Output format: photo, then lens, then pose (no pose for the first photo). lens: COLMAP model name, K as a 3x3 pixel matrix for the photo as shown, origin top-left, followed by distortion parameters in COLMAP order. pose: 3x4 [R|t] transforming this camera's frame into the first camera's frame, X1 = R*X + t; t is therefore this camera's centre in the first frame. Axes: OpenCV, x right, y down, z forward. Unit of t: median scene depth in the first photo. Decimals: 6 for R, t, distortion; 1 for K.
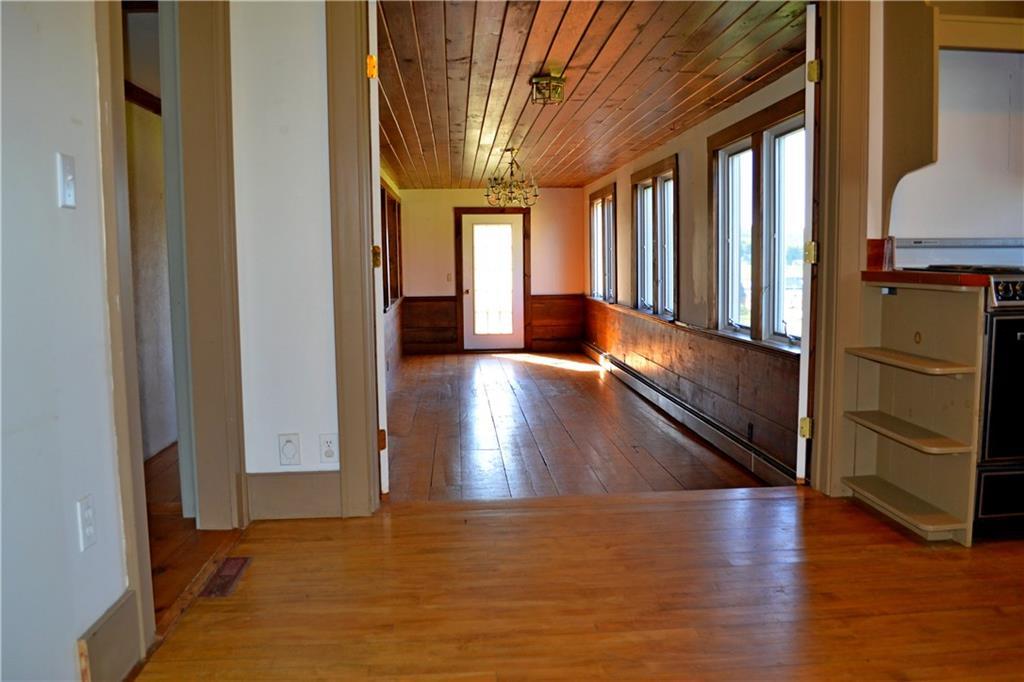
lens RADIAL K [[823.7, 0, 511.7], [0, 823.7, 341.1], [0, 0, 1]] dist [-0.078124, -0.008902]
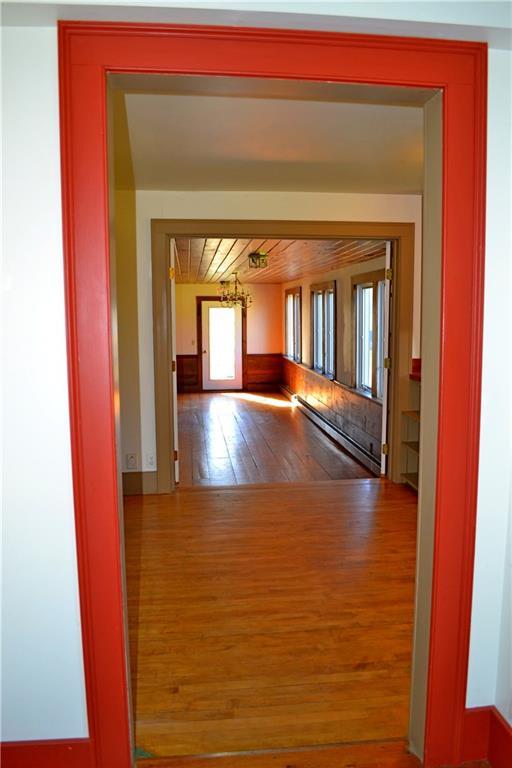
lens RADIAL K [[617.8, 0, 256.3], [0, 617.8, 381.8], [0, 0, 1]] dist [-0.078124, -0.008902]
pose [[0.999167, 0.000877, 0.040800, -0.009965], [-0.001550, 0.999863, 0.016478, -0.040903], [-0.040780, -0.016527, 0.999031, -0.244911]]
